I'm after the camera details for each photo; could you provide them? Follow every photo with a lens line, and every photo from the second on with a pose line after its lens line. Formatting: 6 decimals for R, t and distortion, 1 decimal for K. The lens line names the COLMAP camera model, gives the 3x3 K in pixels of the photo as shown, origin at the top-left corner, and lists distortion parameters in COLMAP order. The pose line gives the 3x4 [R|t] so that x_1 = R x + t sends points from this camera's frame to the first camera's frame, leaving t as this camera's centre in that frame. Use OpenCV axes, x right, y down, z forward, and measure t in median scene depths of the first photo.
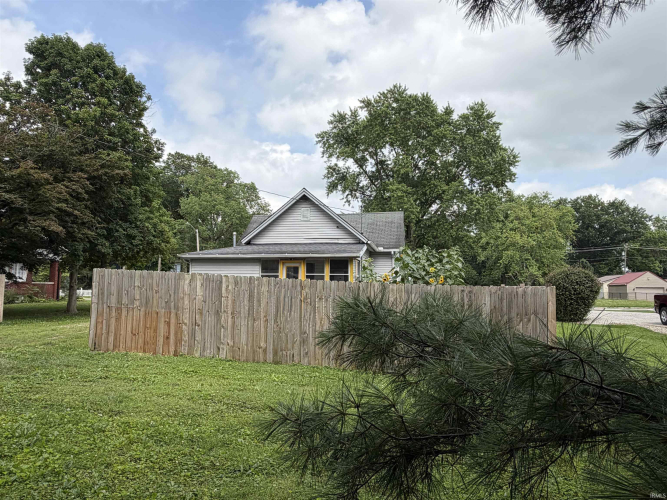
lens RADIAL K [[463.8, 0, 333.9], [0, 463.8, 250.5], [0, 0, 1]] dist [-0.001944, 0.000068]
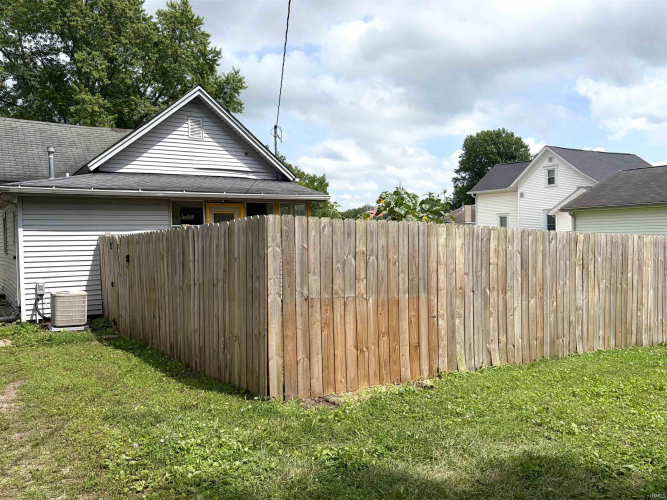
lens RADIAL K [[569.5, 0, 333.6], [0, 569.5, 249.8], [0, 0, 1]] dist [-0.000507, -0.000477]
pose [[0.735922, -0.036617, 0.676075, -0.844181], [-0.027919, 0.996046, 0.084338, 0.025506], [-0.676490, -0.080942, 0.731990, 0.584408]]
